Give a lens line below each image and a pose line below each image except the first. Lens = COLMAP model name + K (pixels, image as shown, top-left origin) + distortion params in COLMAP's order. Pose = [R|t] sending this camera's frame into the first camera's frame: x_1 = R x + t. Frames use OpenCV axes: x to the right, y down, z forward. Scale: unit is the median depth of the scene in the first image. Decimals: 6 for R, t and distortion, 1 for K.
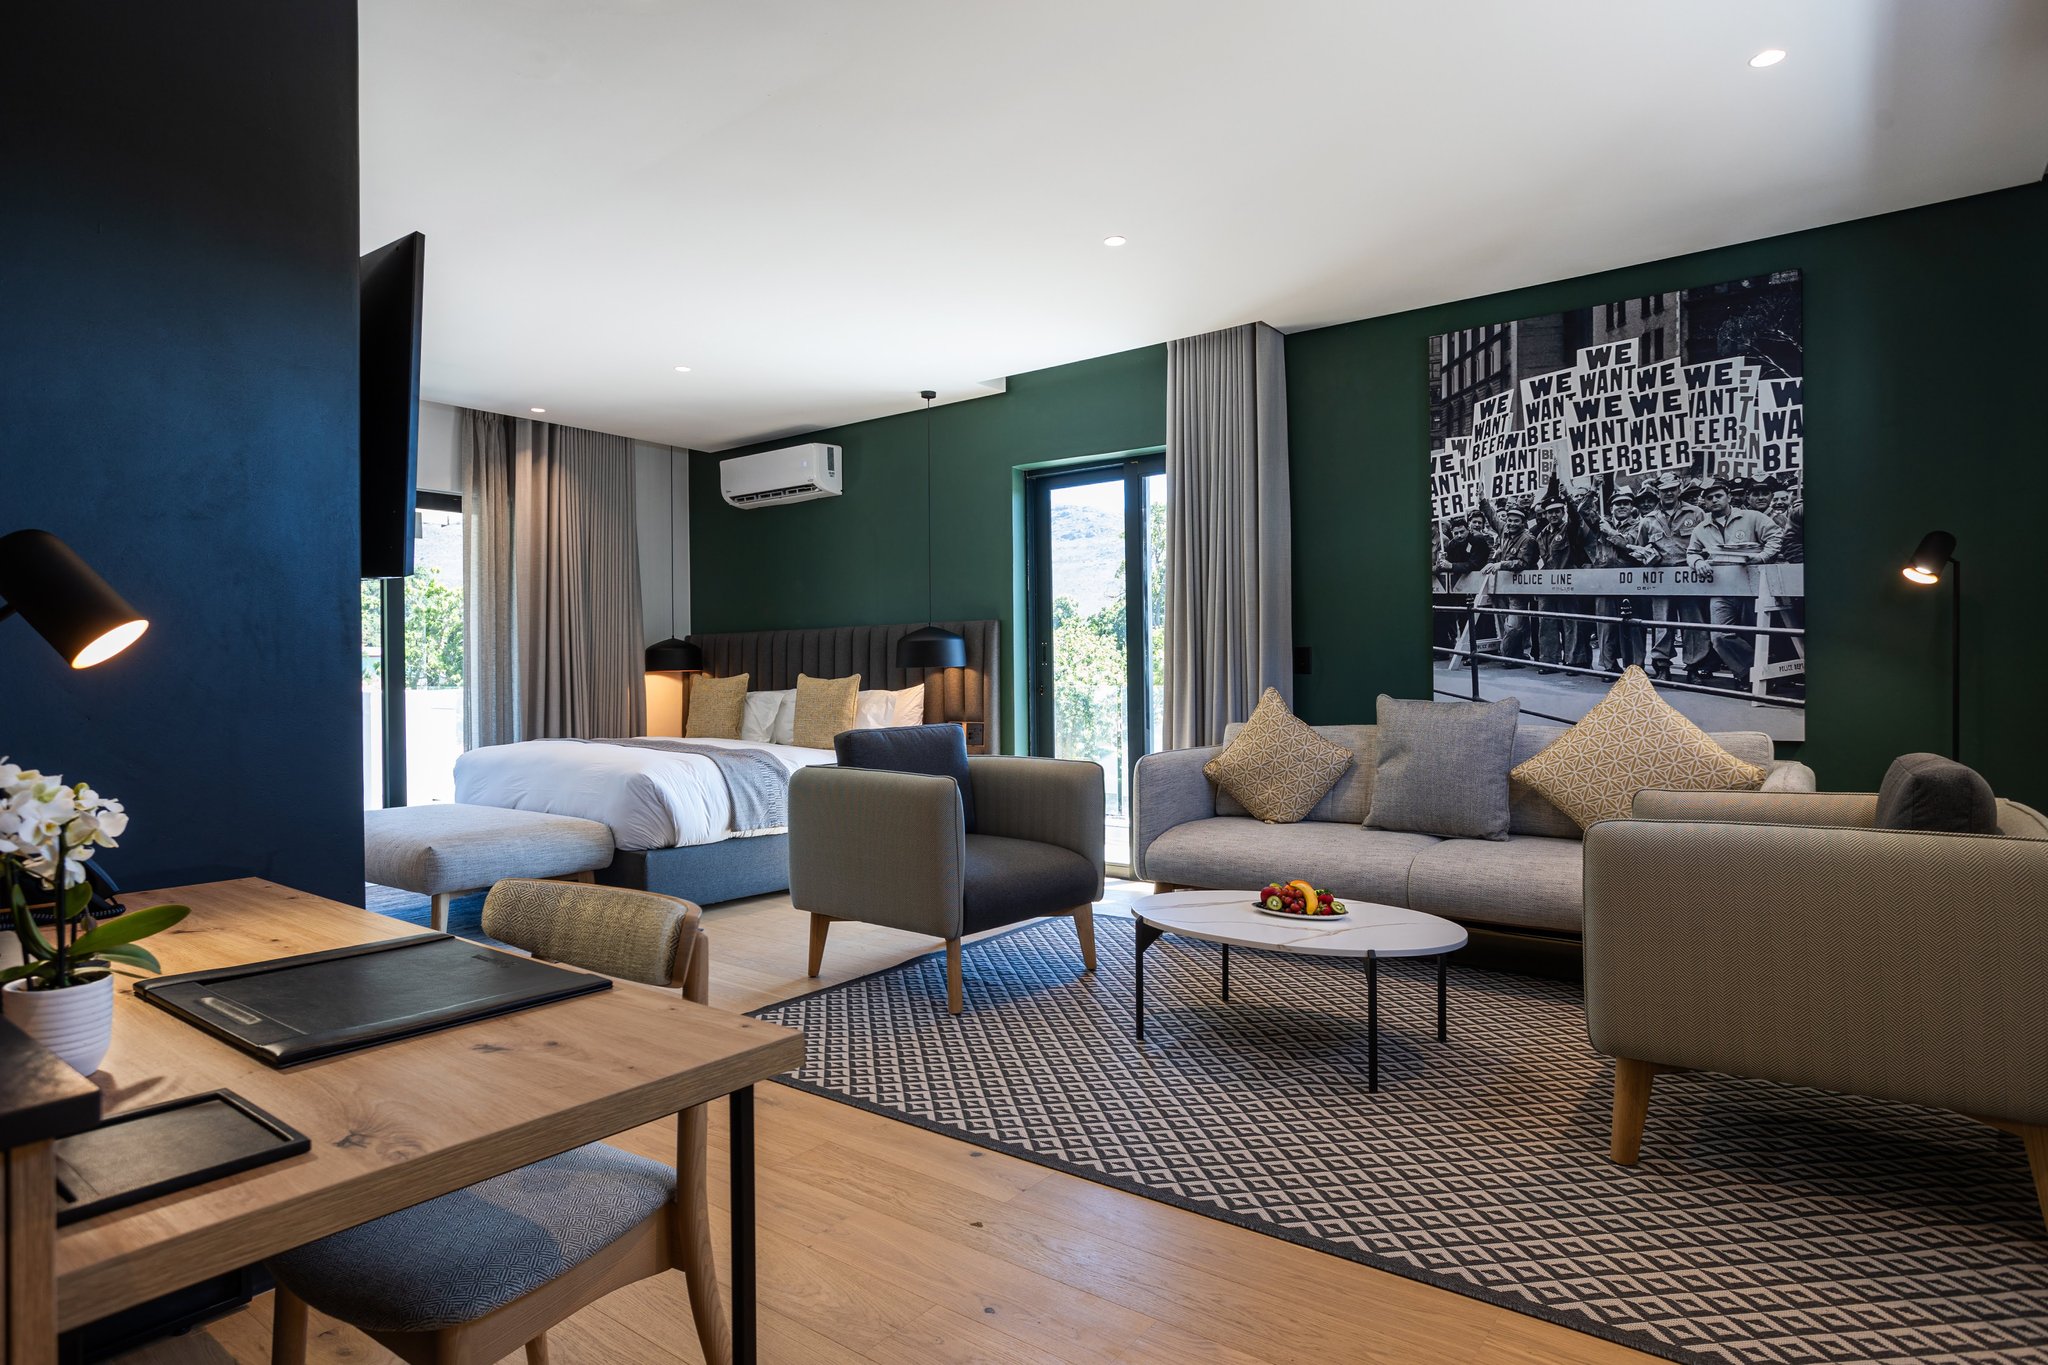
lens RADIAL K [[1124.5, 0, 1003.7], [0, 1124.5, 682.3], [0, 0, 1]] dist [-0.048346, 0.037906]
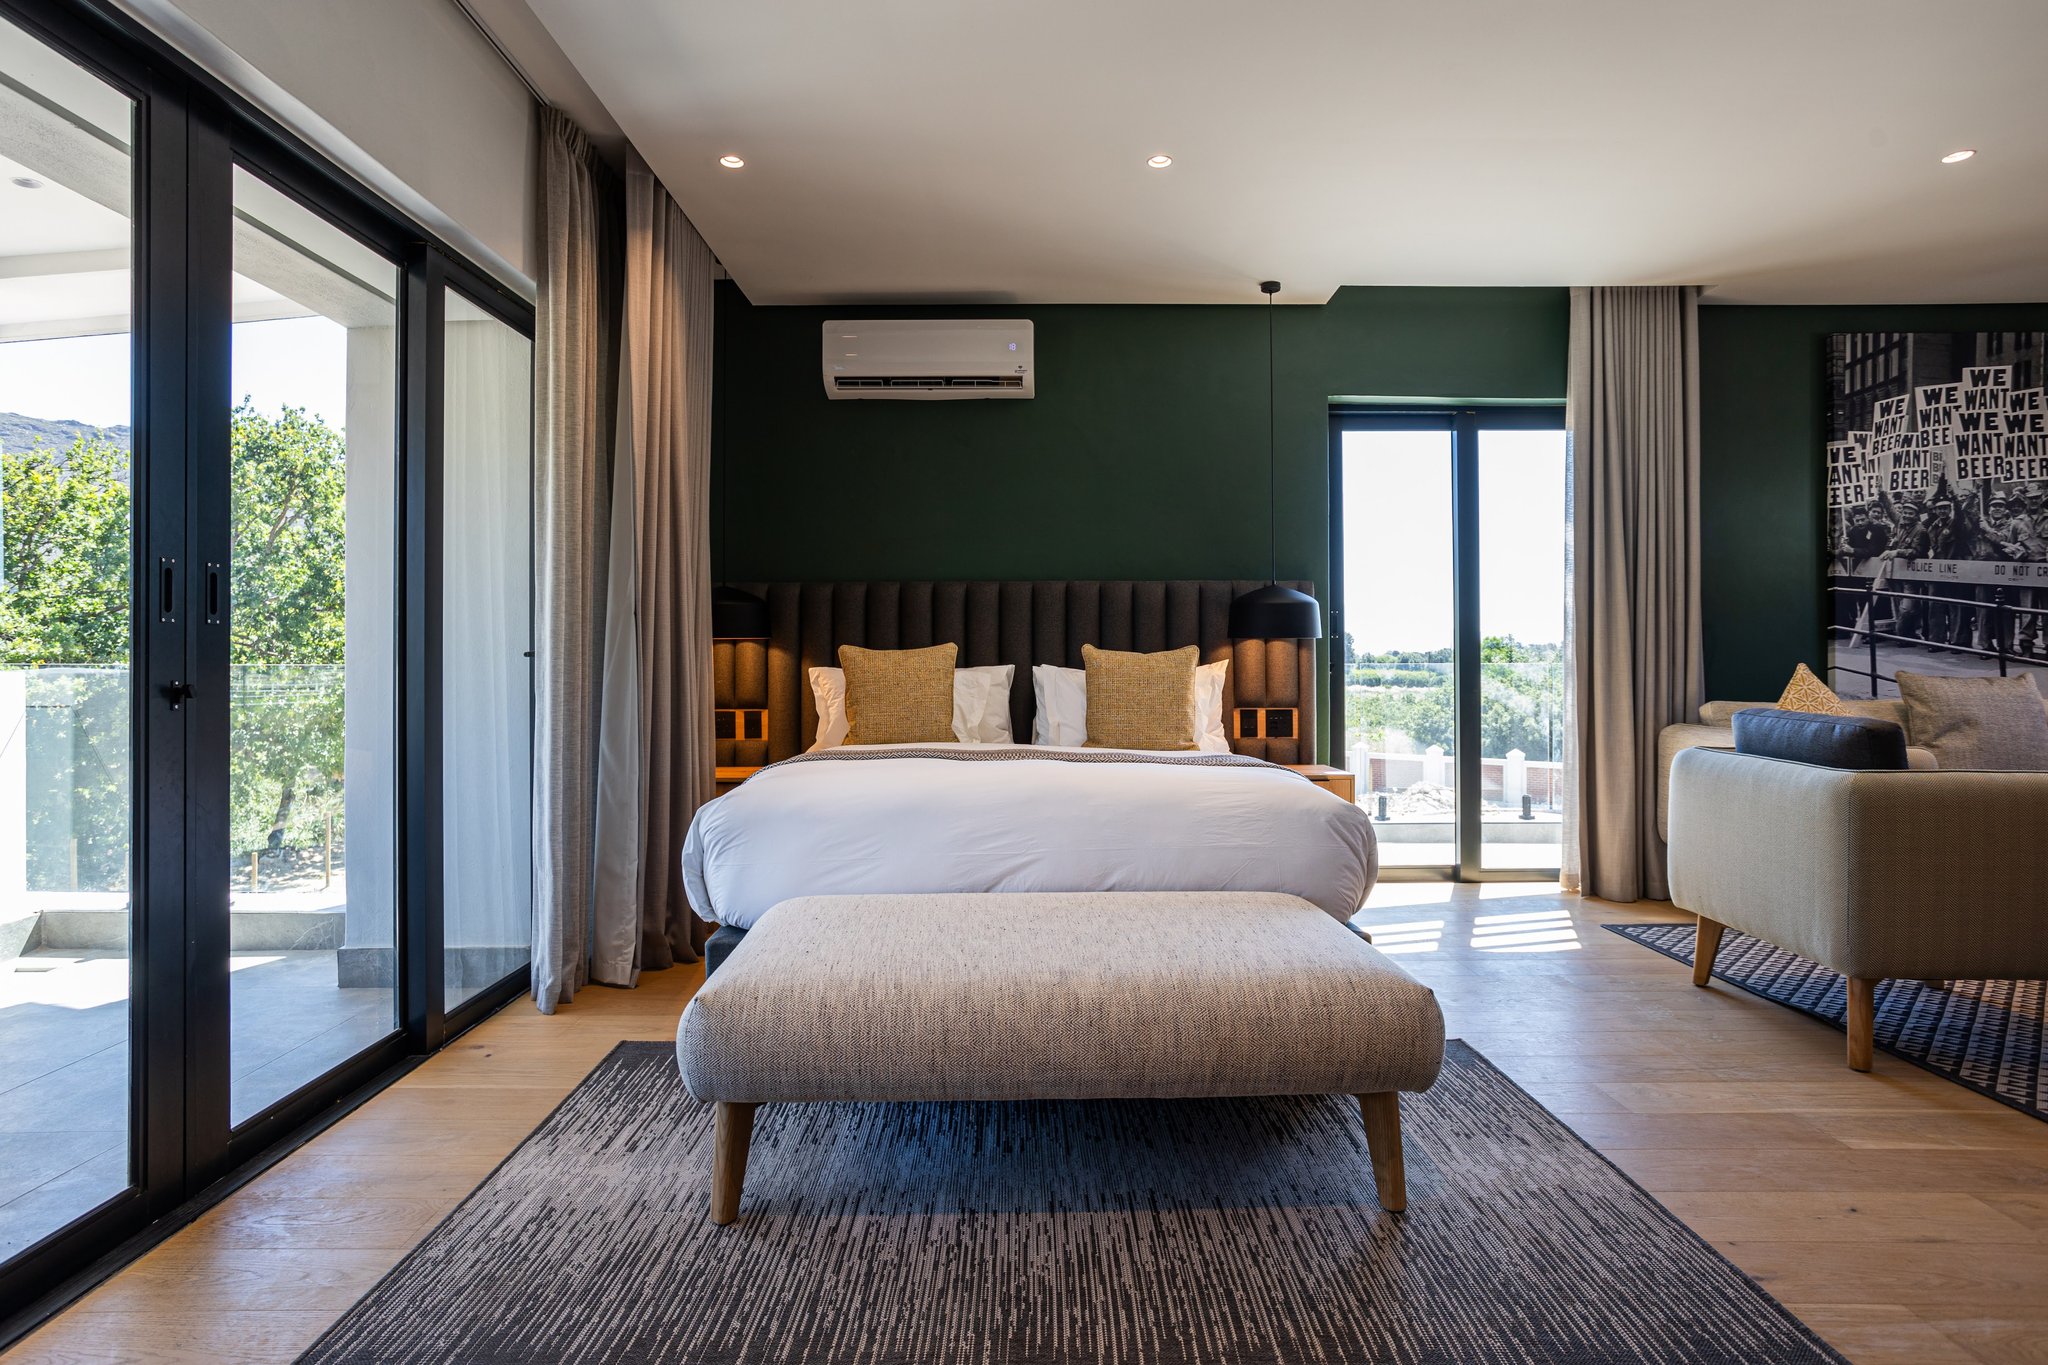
lens RADIAL K [[1092.4, 0, 1012.0], [0, 1092.4, 649.1], [0, 0, 1]] dist [-0.048648, 0.032638]
pose [[0.794725, 0.011215, 0.606866, -0.897521], [-0.002197, 0.999876, -0.015601, 0.008104], [-0.606965, 0.011065, 0.794651, 0.700045]]
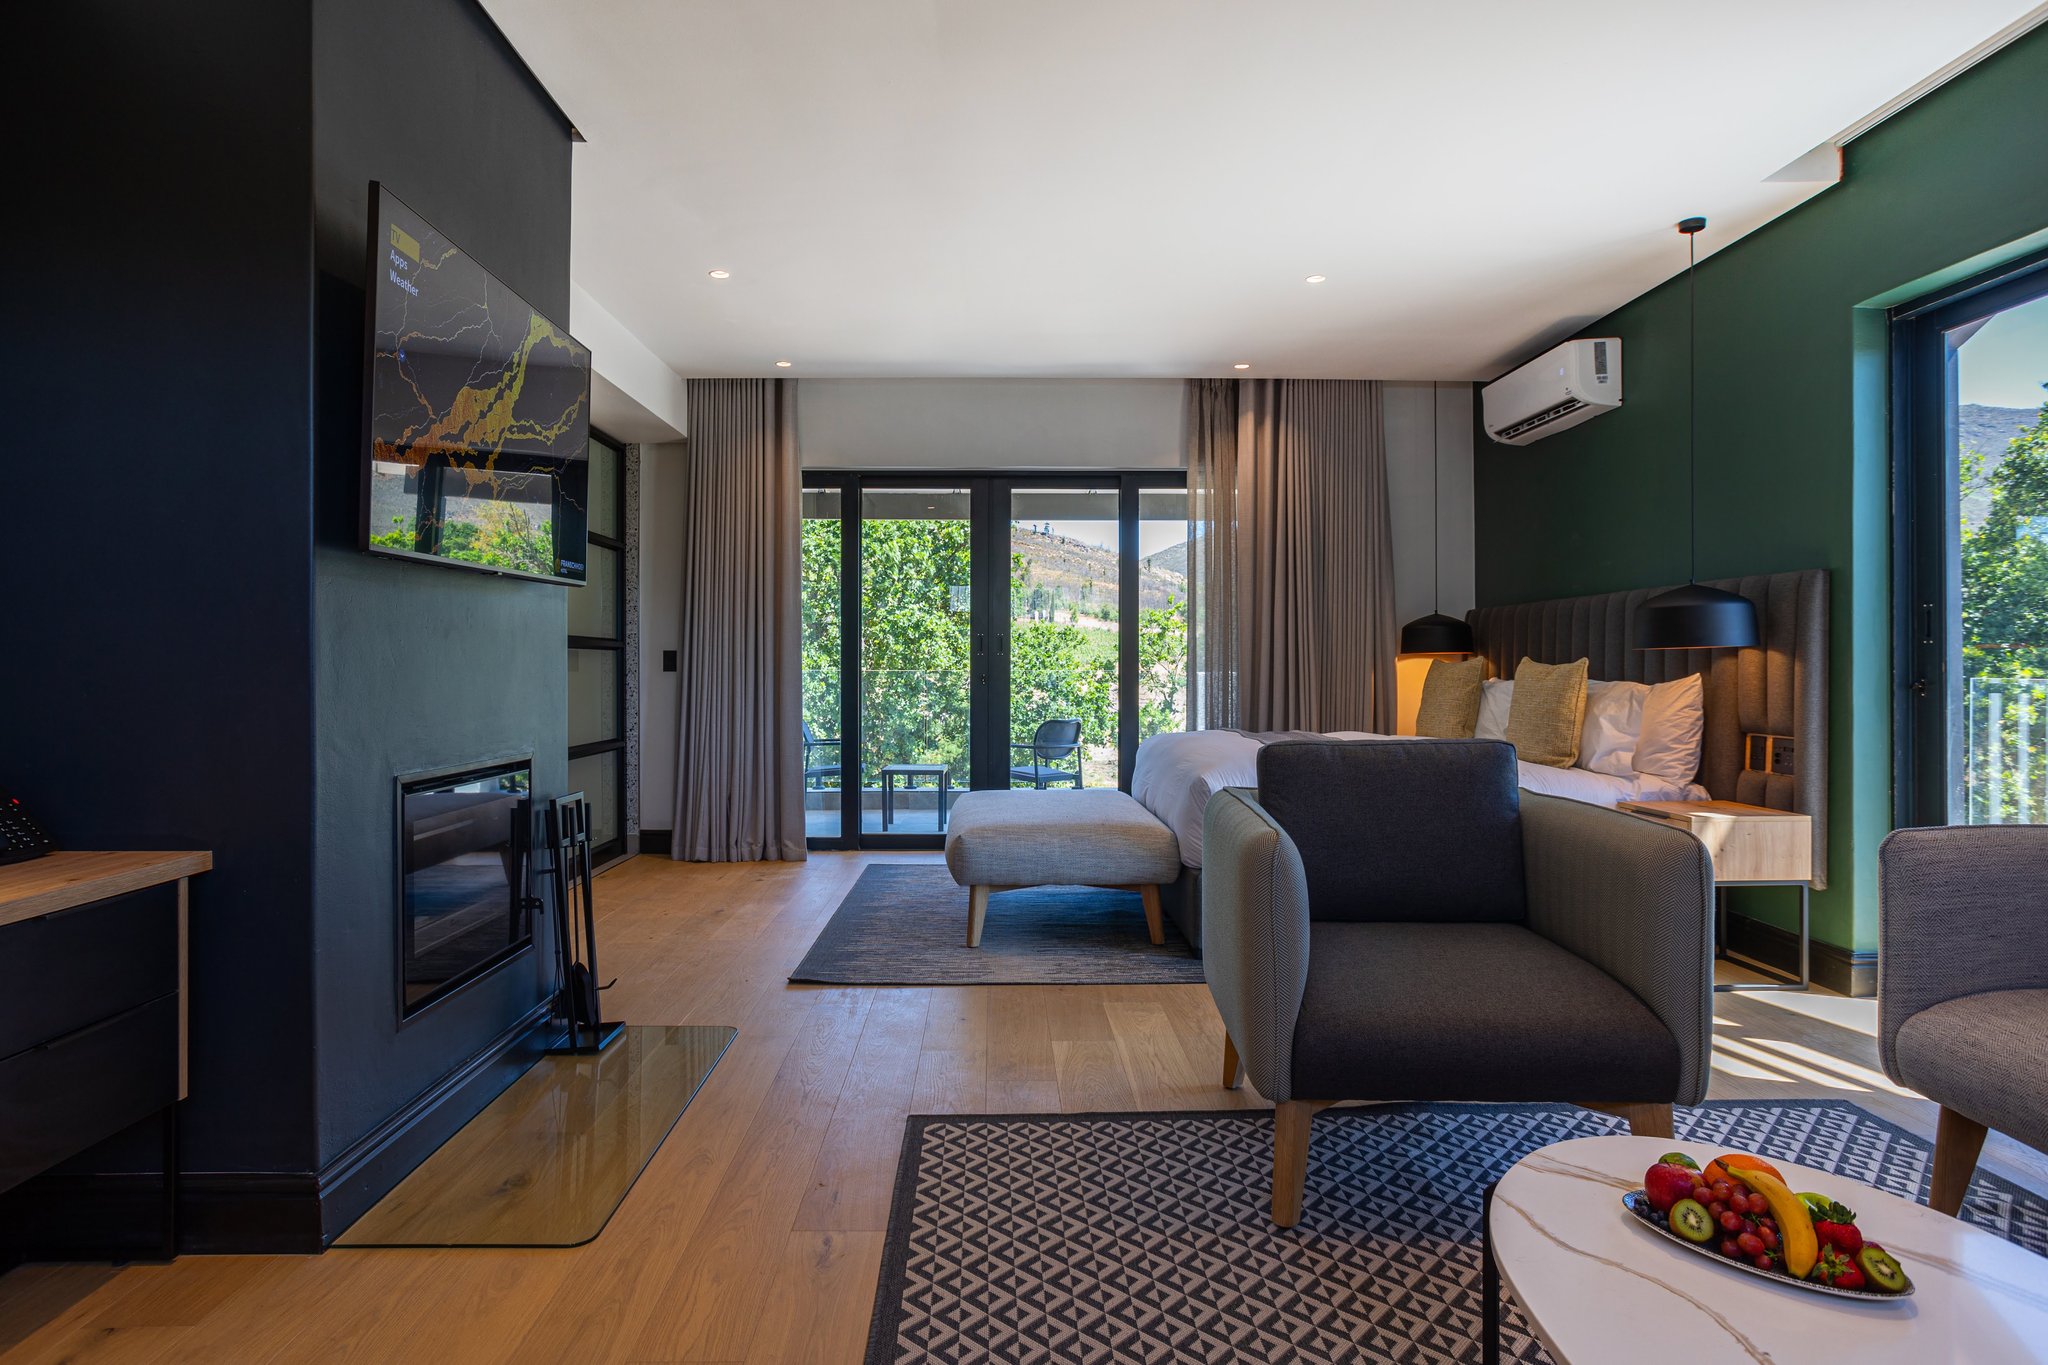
lens RADIAL K [[1124.5, 0, 1003.7], [0, 1124.5, 682.3], [0, 0, 1]] dist [-0.048346, 0.037906]
pose [[0.618307, 0.020092, -0.785680, 0.259709], [-0.007693, 0.999780, 0.019513, -0.004241], [0.785899, -0.006021, 0.618325, 0.405255]]
